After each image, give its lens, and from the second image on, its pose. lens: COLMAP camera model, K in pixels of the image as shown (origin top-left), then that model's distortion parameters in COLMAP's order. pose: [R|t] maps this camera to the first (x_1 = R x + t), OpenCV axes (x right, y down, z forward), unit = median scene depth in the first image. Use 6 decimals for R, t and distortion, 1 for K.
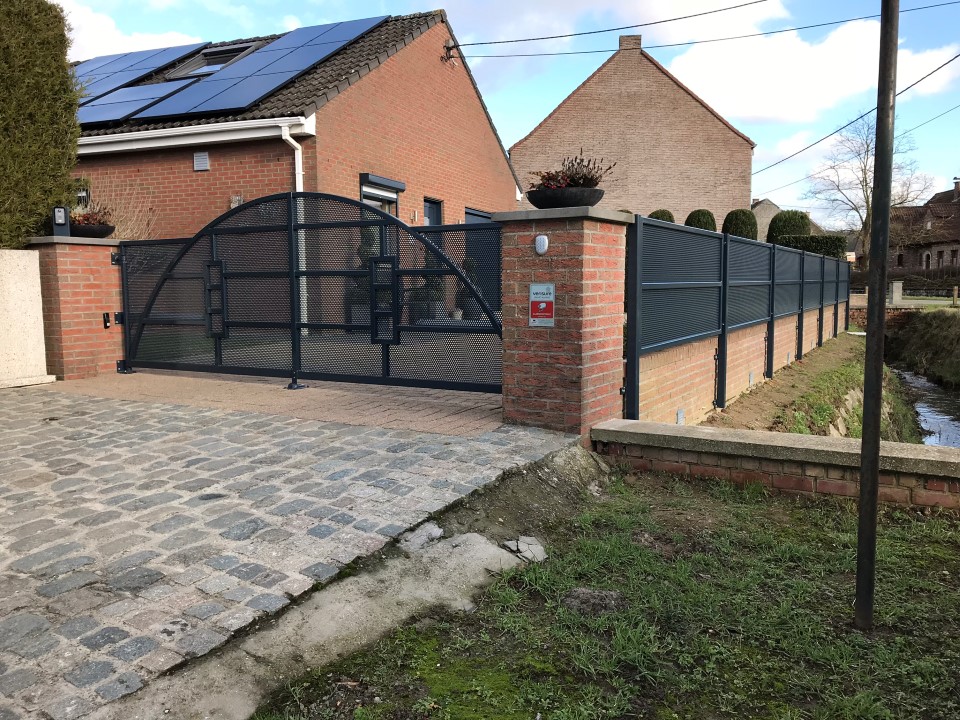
lens RADIAL K [[783.8, 0, 480.0], [0, 783.8, 360.0], [0, 0, 1]] dist [-0.001587, 0.003514]
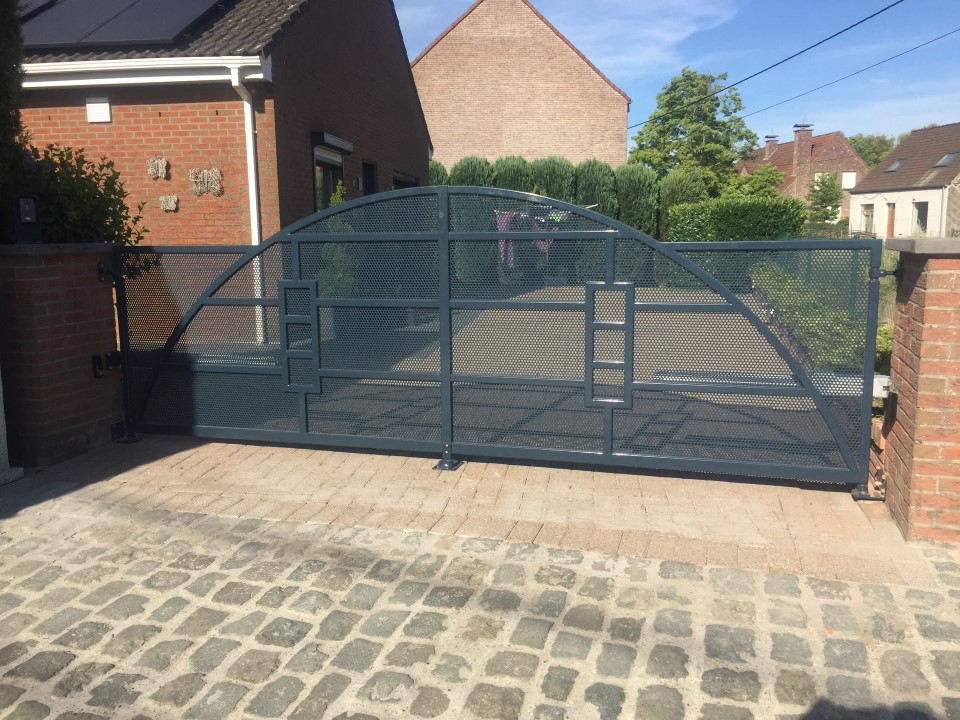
lens RADIAL K [[813.5, 0, 480.0], [0, 813.5, 360.0], [0, 0, 1]] dist [0.070084, -0.083203]
pose [[0.970373, -0.041424, 0.238034, -0.178219], [0.028921, 0.998024, 0.055783, -0.046400], [-0.239875, -0.047246, 0.969654, 0.136700]]
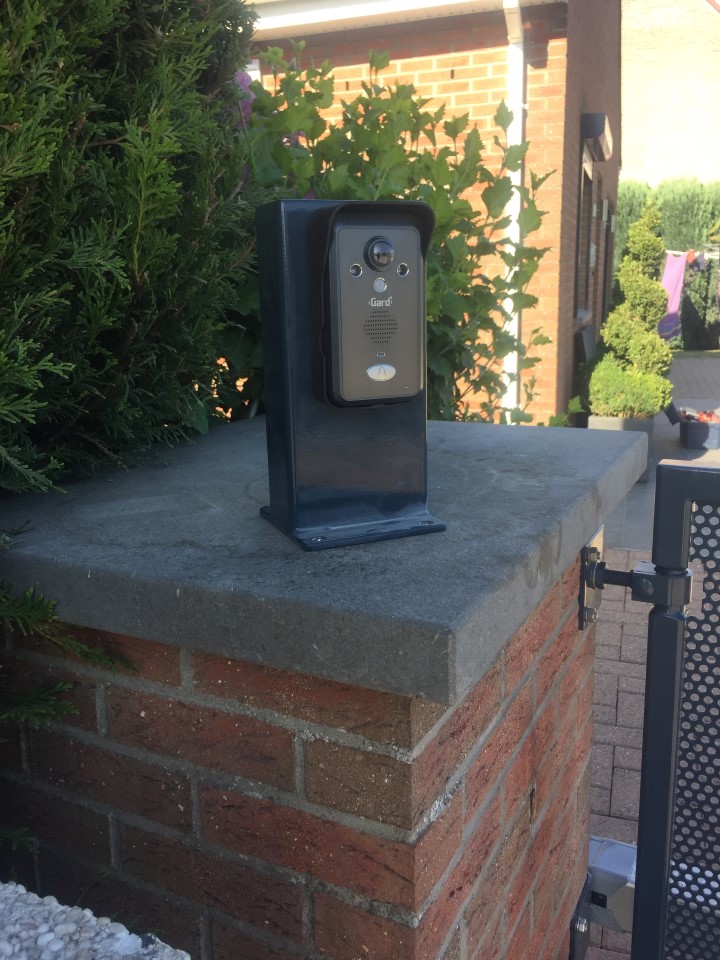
lens RADIAL K [[813.5, 0, 360.0], [0, 813.5, 480.0], [0, 0, 1]] dist [0.070084, -0.083203]
pose [[0.998761, -0.028516, 0.040778, -0.278251], [0.022628, 0.990146, 0.138198, -0.091131], [-0.044317, -0.137104, 0.989565, 0.466470]]
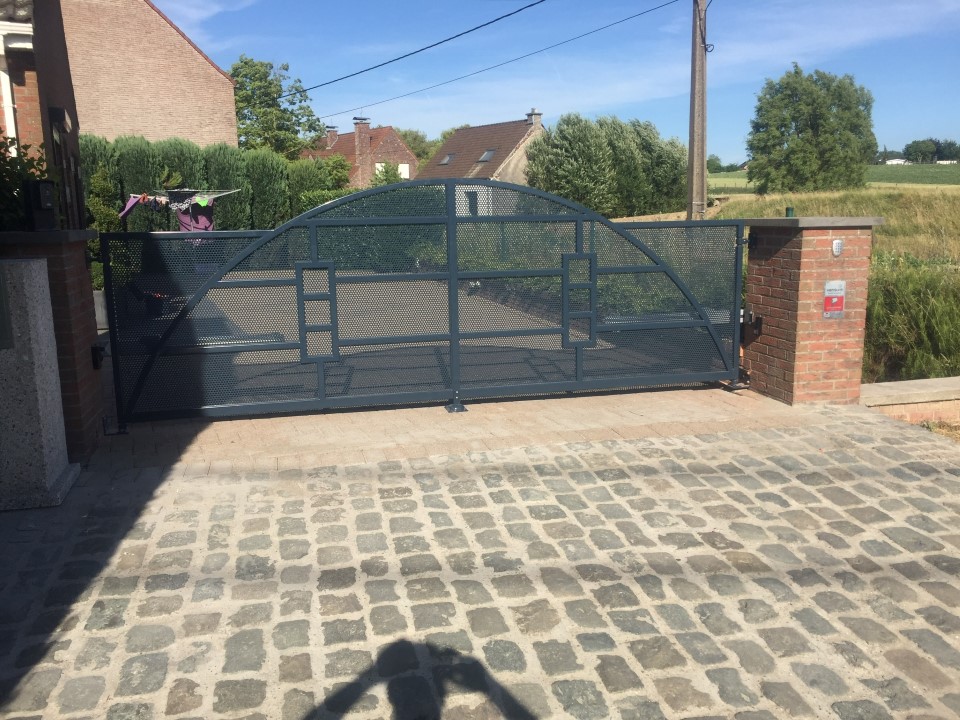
lens RADIAL K [[813.5, 0, 480.0], [0, 813.5, 360.0], [0, 0, 1]] dist [0.070084, -0.083203]
pose [[0.712722, -0.129422, 0.689404, -0.385422], [0.080743, 0.991435, 0.102648, -0.049886], [-0.696784, -0.017495, 0.717068, 0.163157]]
